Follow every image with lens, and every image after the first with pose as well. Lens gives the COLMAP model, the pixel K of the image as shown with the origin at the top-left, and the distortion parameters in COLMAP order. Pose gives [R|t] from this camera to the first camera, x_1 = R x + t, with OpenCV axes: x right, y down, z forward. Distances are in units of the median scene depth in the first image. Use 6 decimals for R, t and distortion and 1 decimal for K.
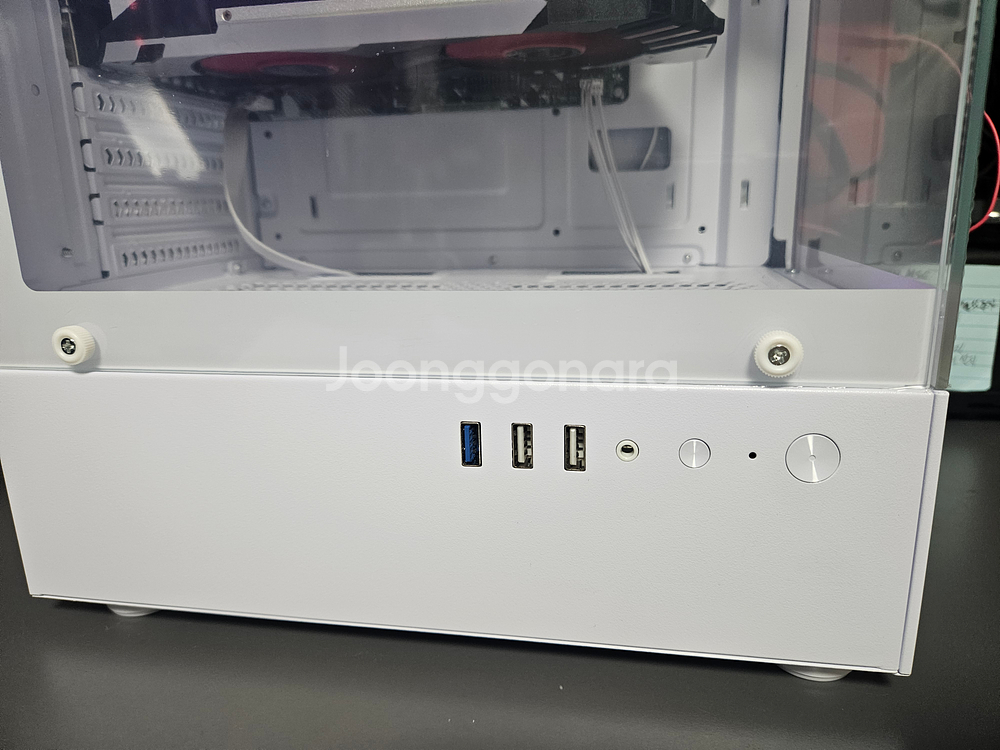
lens RADIAL K [[674.8, 0, 504.4], [0, 674.8, 382.3], [0, 0, 1]] dist [0.000629, -0.012374]
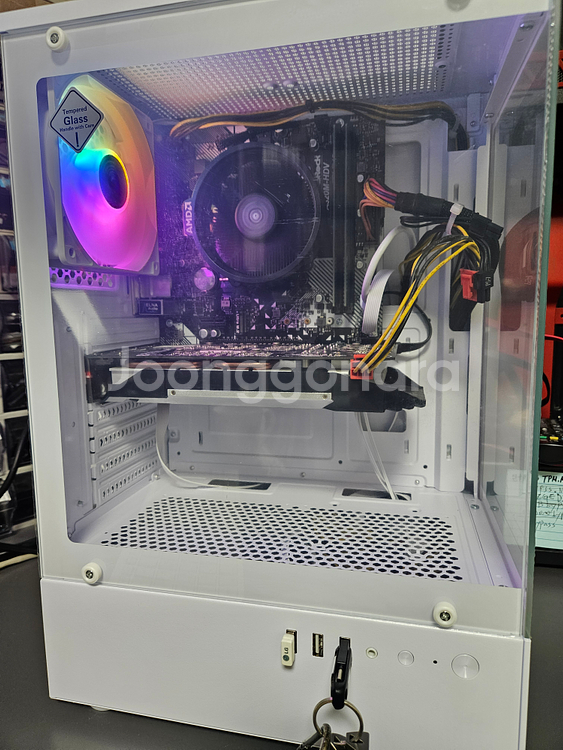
lens RADIAL K [[506.1, 0, 281.1], [0, 506.1, 369.5], [0, 0, 1]] dist [0.000629, -0.012374]
pose [[0.998399, 0.019612, -0.053057, -0.013668], [-0.026389, 0.991134, -0.130218, -0.393726], [0.050033, 0.131409, 0.990065, -0.437374]]
